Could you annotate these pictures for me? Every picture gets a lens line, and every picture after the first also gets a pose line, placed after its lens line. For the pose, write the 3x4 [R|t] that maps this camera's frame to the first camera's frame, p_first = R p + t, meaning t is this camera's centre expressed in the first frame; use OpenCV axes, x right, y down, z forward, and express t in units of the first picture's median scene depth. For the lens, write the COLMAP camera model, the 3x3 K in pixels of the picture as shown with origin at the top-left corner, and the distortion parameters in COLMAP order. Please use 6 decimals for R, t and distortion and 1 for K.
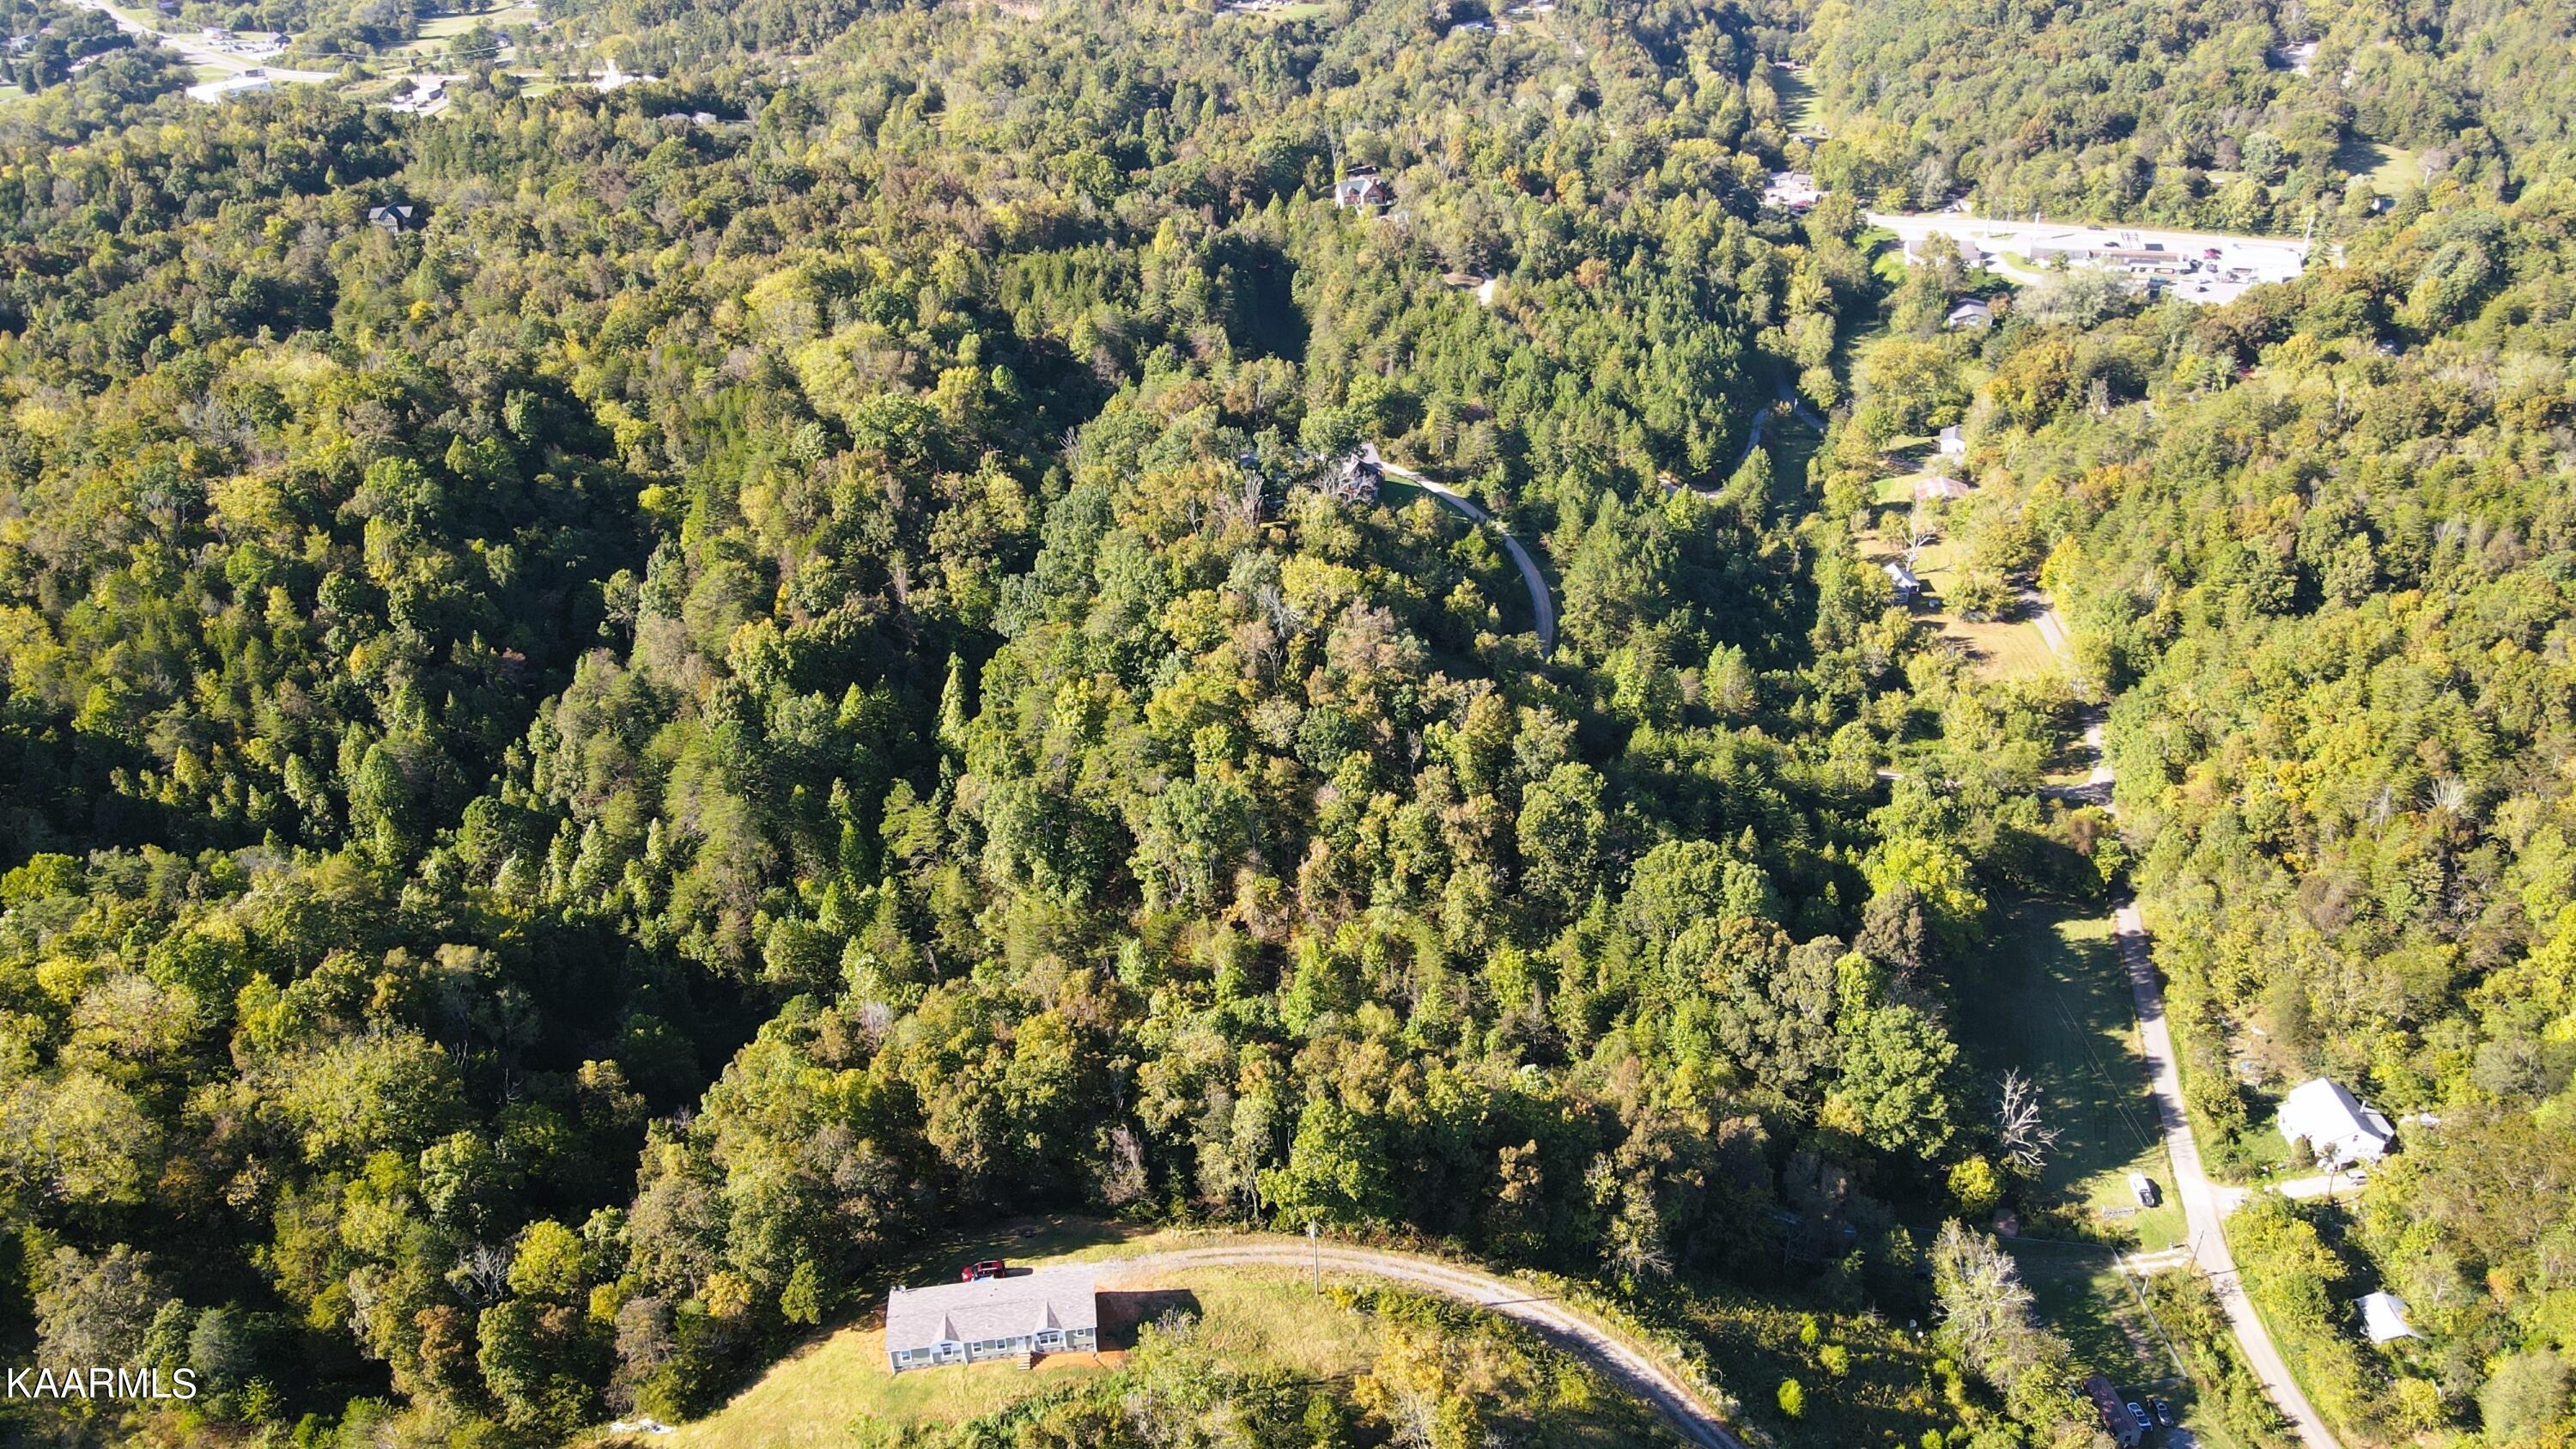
lens RADIAL K [[1912.5, 0, 1286.1], [0, 1912.5, 735.4], [0, 0, 1]] dist [0.002402, 0.022033]
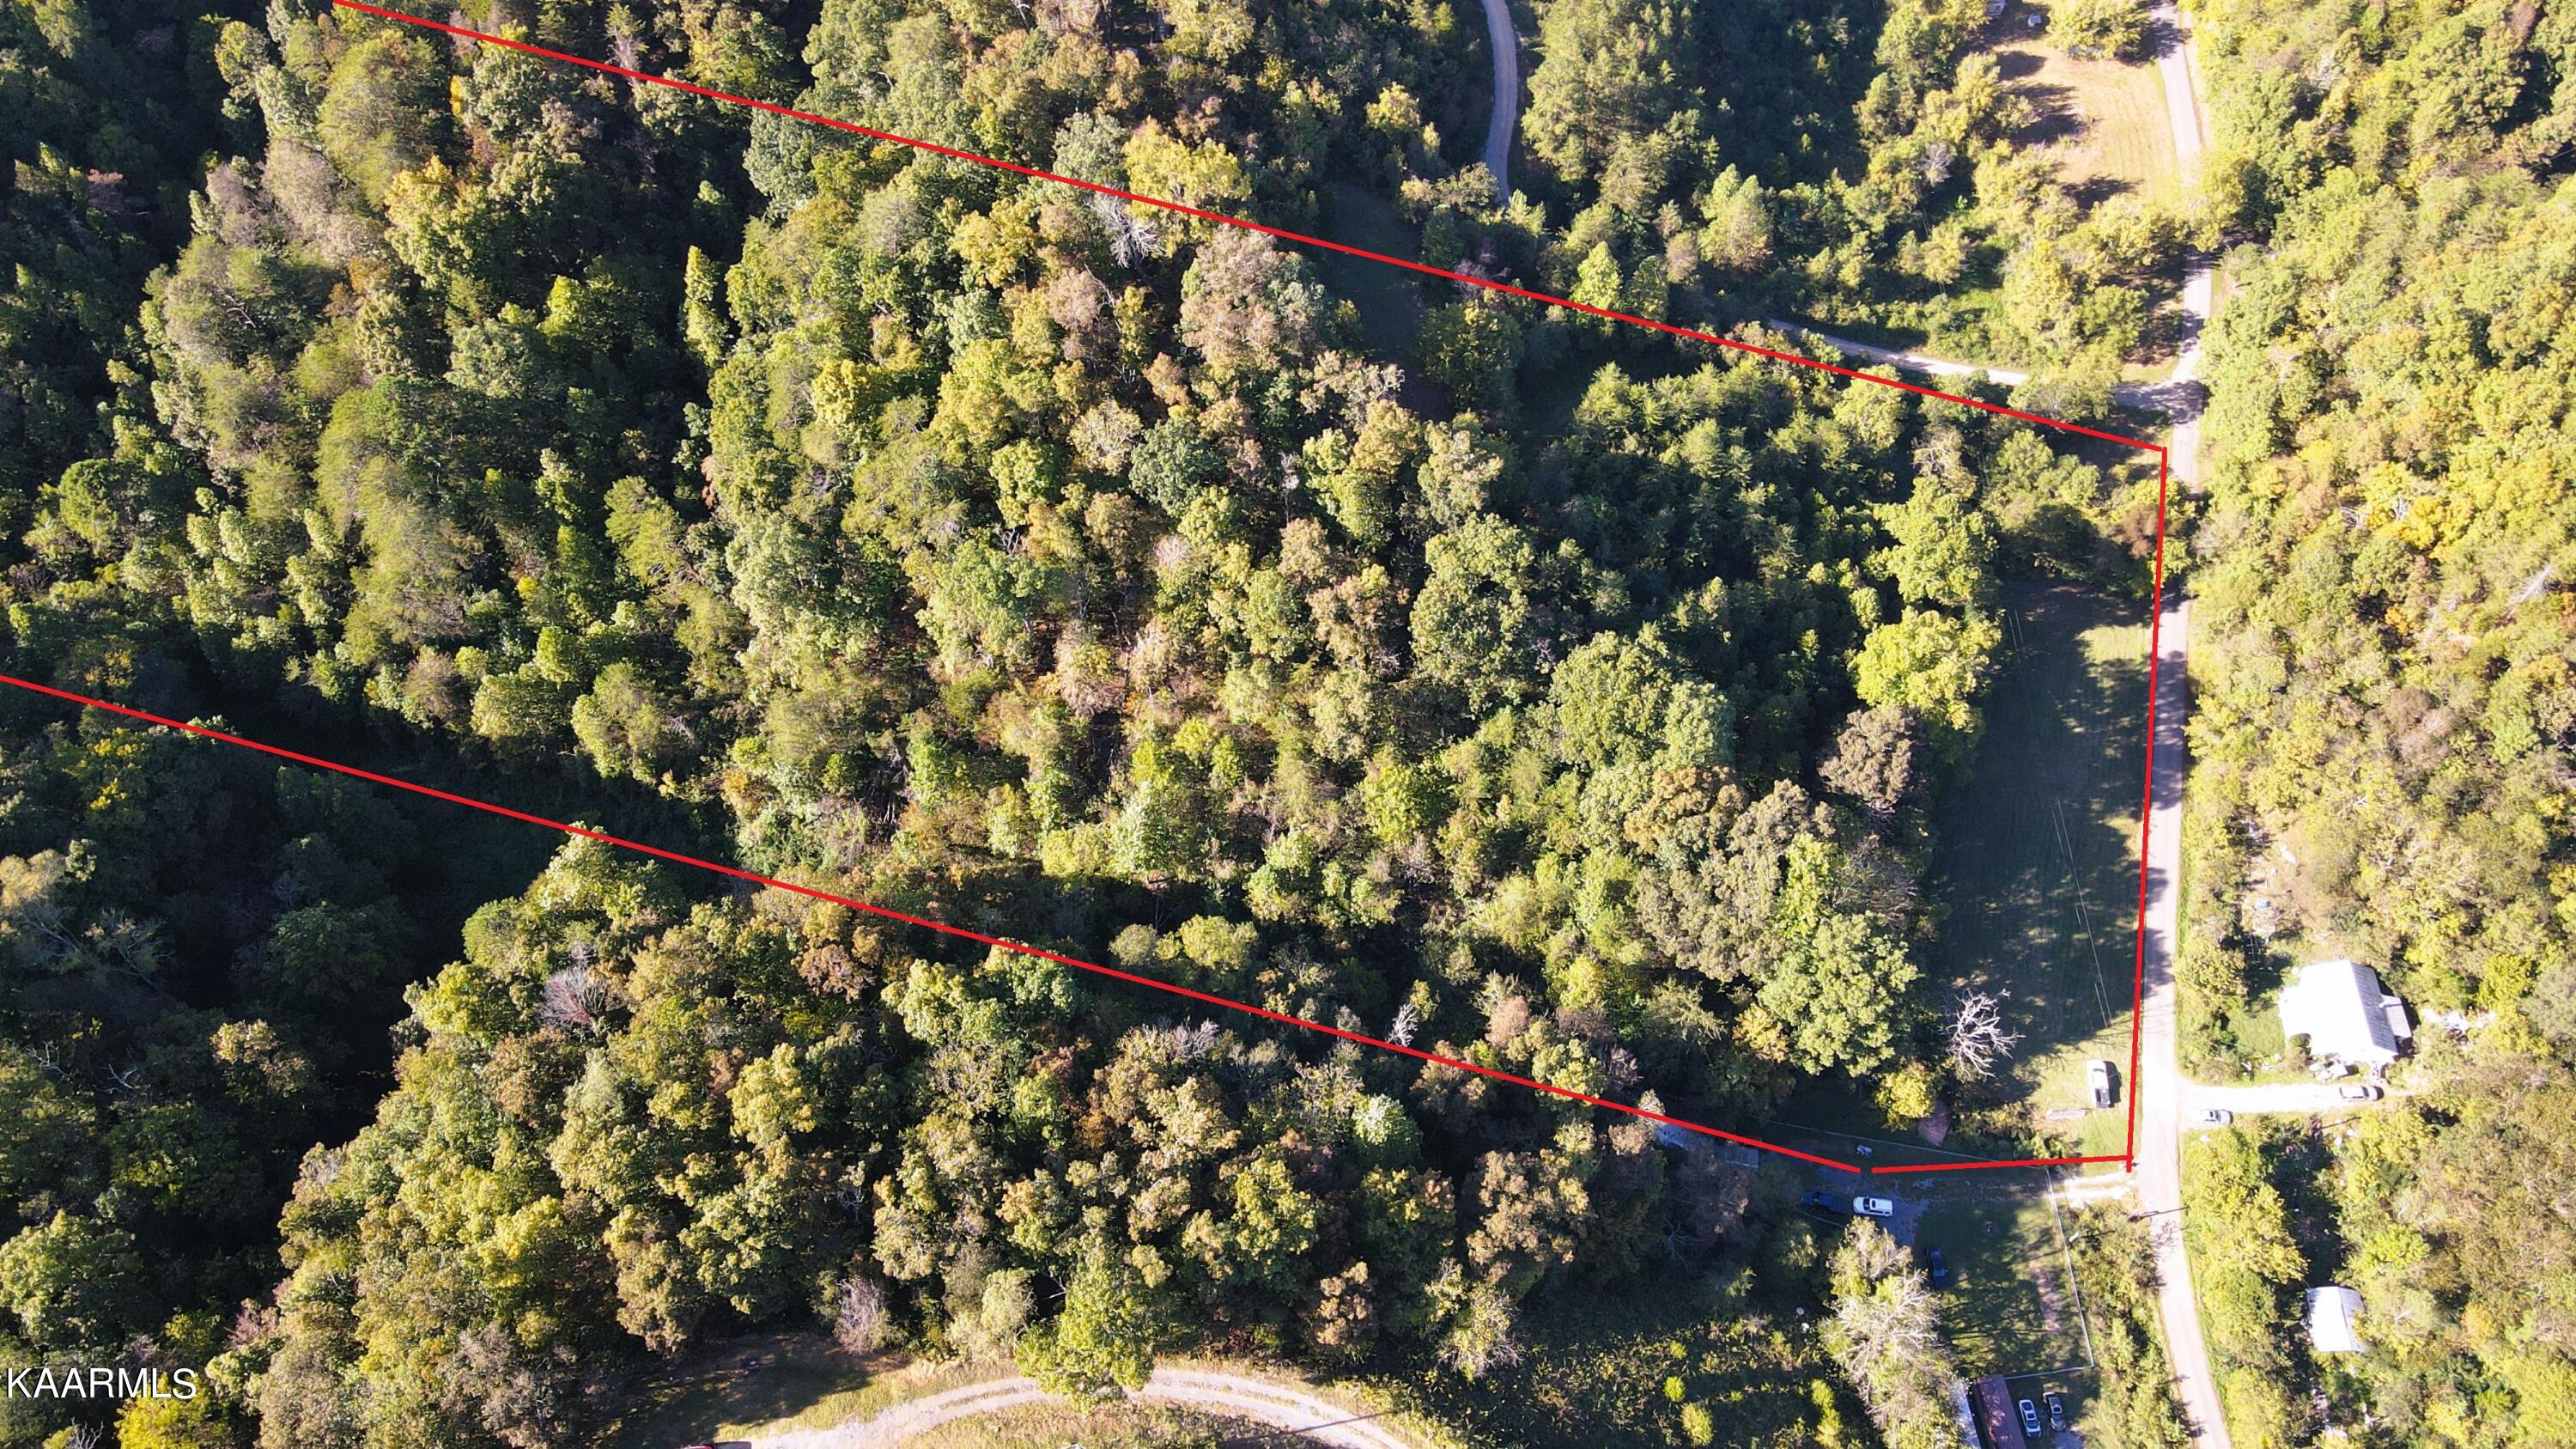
lens RADIAL K [[1912.5, 0, 1286.1], [0, 1912.5, 743.9], [0, 0, 1]] dist [0.002402, 0.022033]
pose [[0.999750, 0.019543, 0.010867, 0.058889], [-0.022355, 0.861520, 0.507232, -0.283197], [0.000551, -0.507348, 0.861741, 0.290863]]
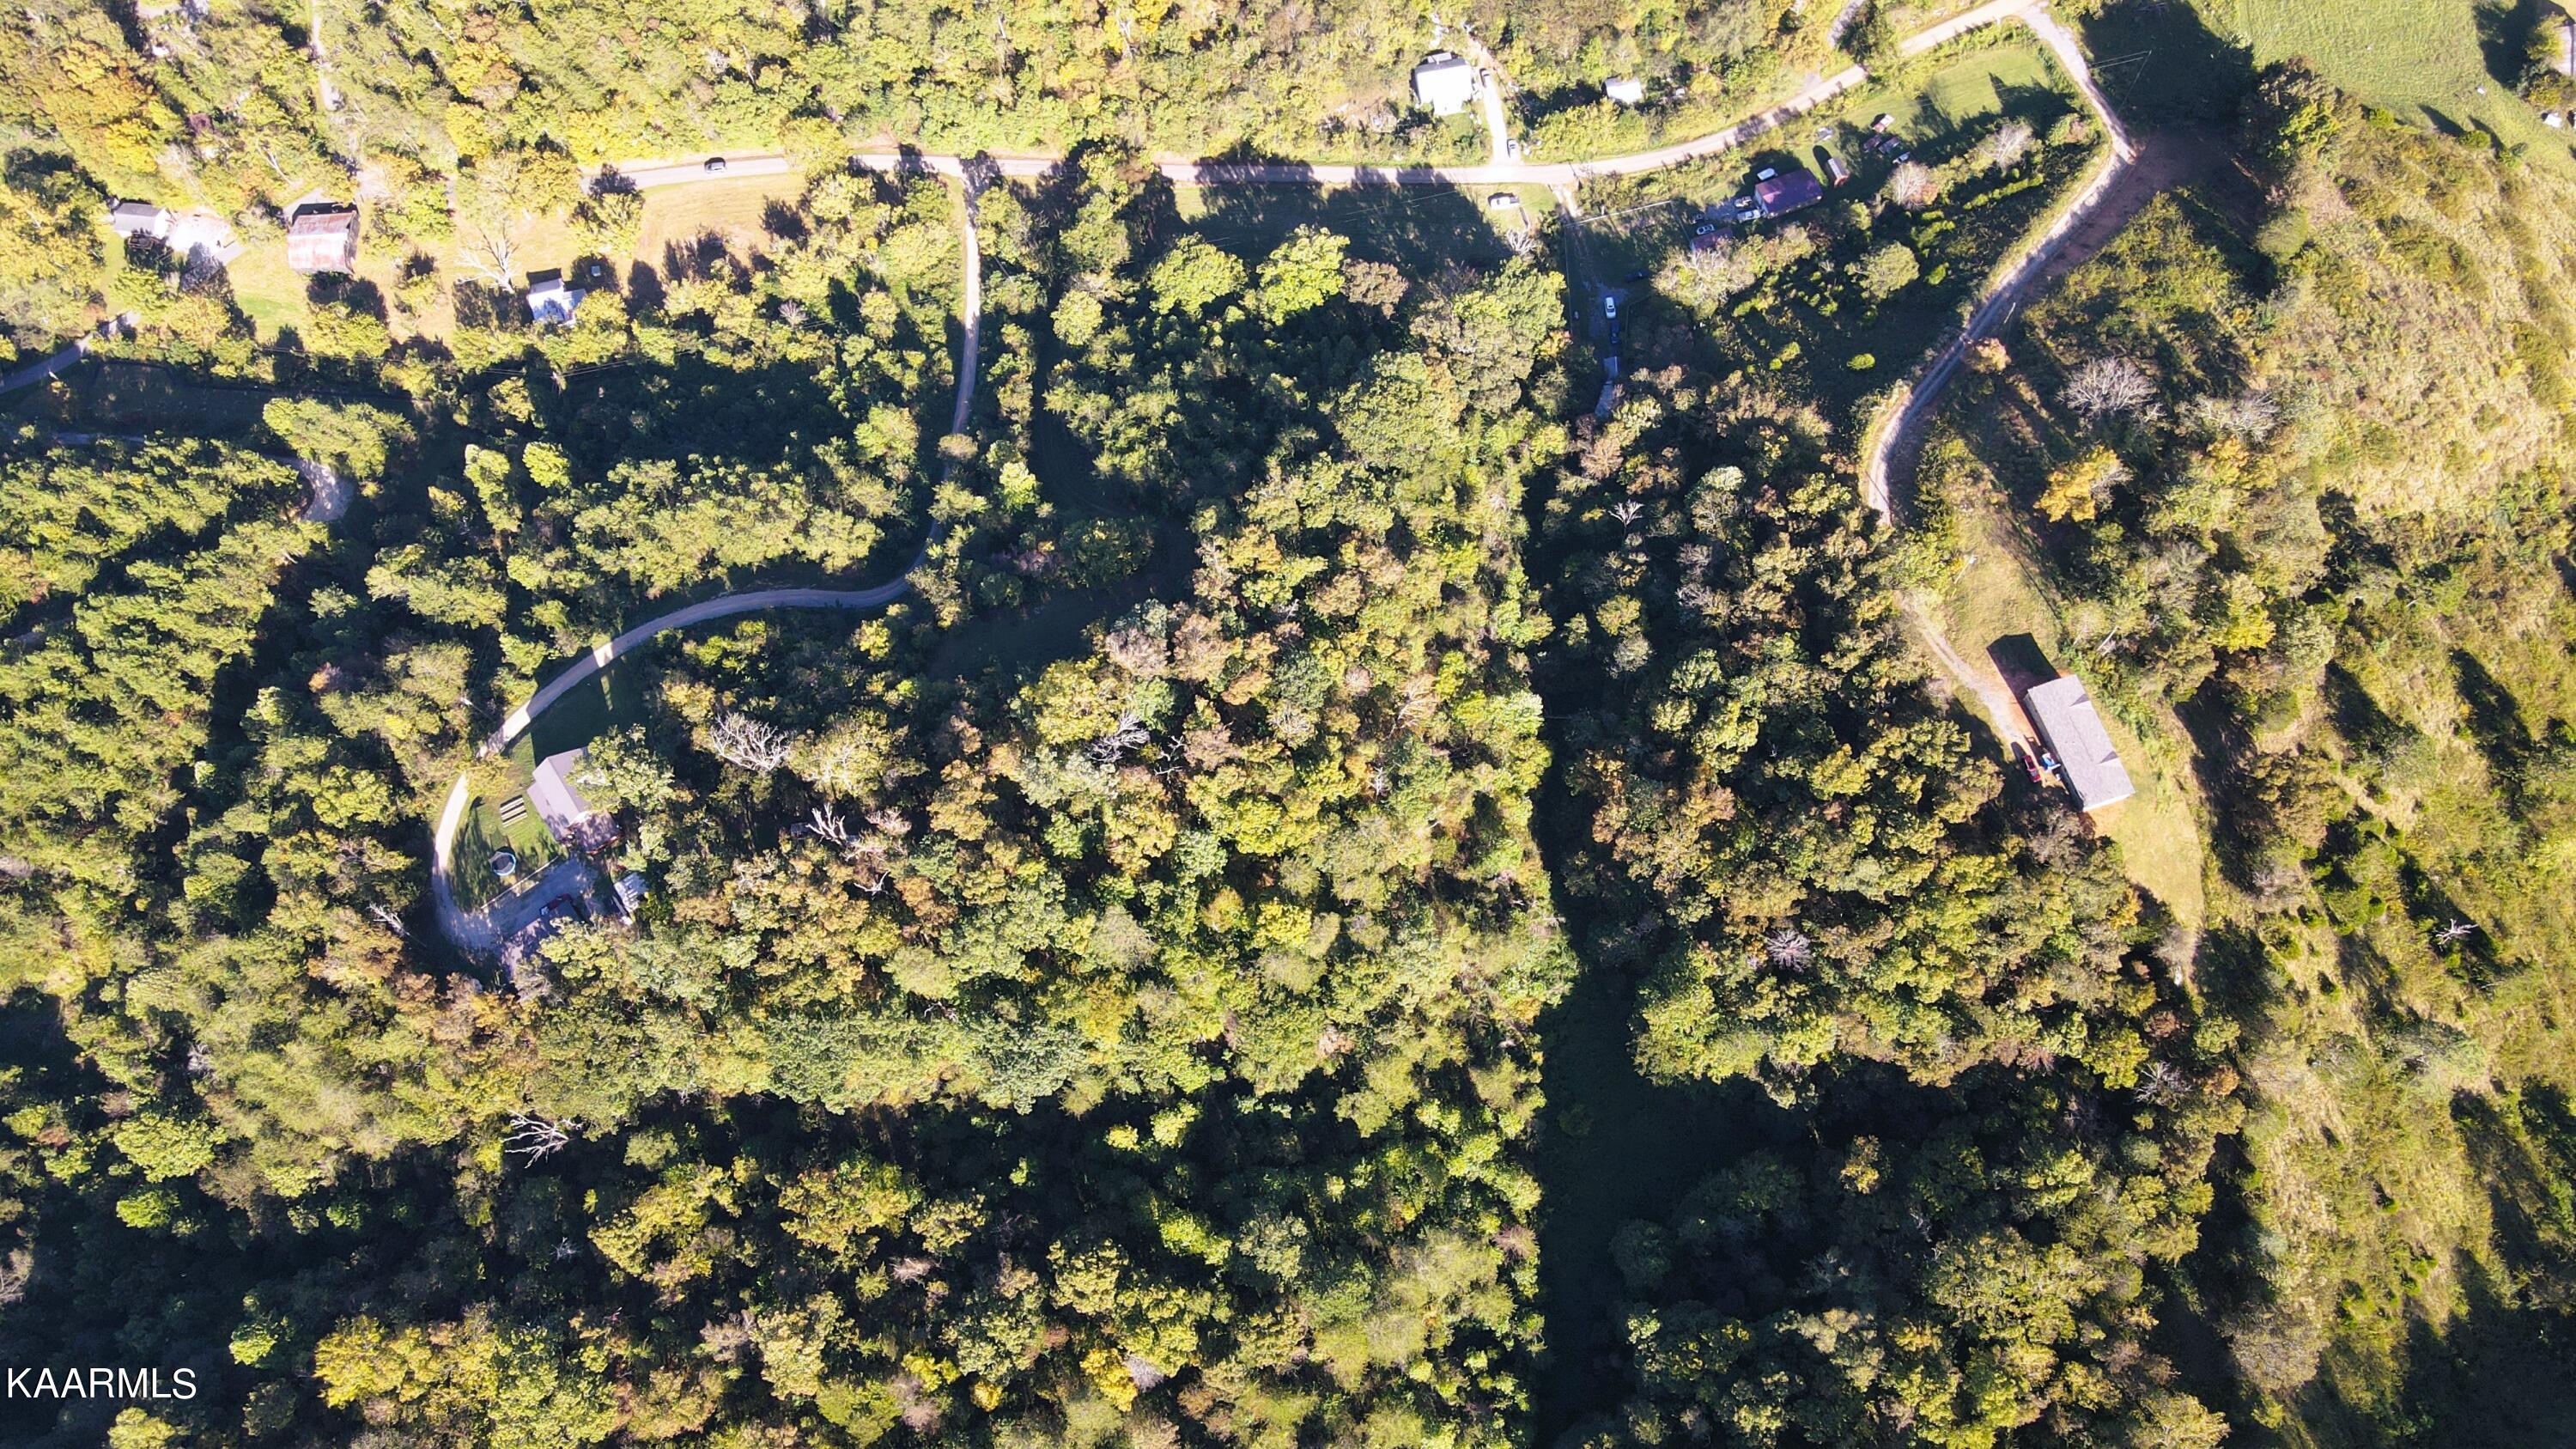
lens RADIAL K [[1912.5, 0, 1281.1], [0, 1912.5, 718.4], [0, 0, 1]] dist [0.002402, 0.022033]
pose [[-0.176127, -0.911353, 0.372041, -0.385210], [0.546142, 0.223975, 0.807196, -0.843816], [-0.818968, 0.345356, 0.458280, 0.523169]]
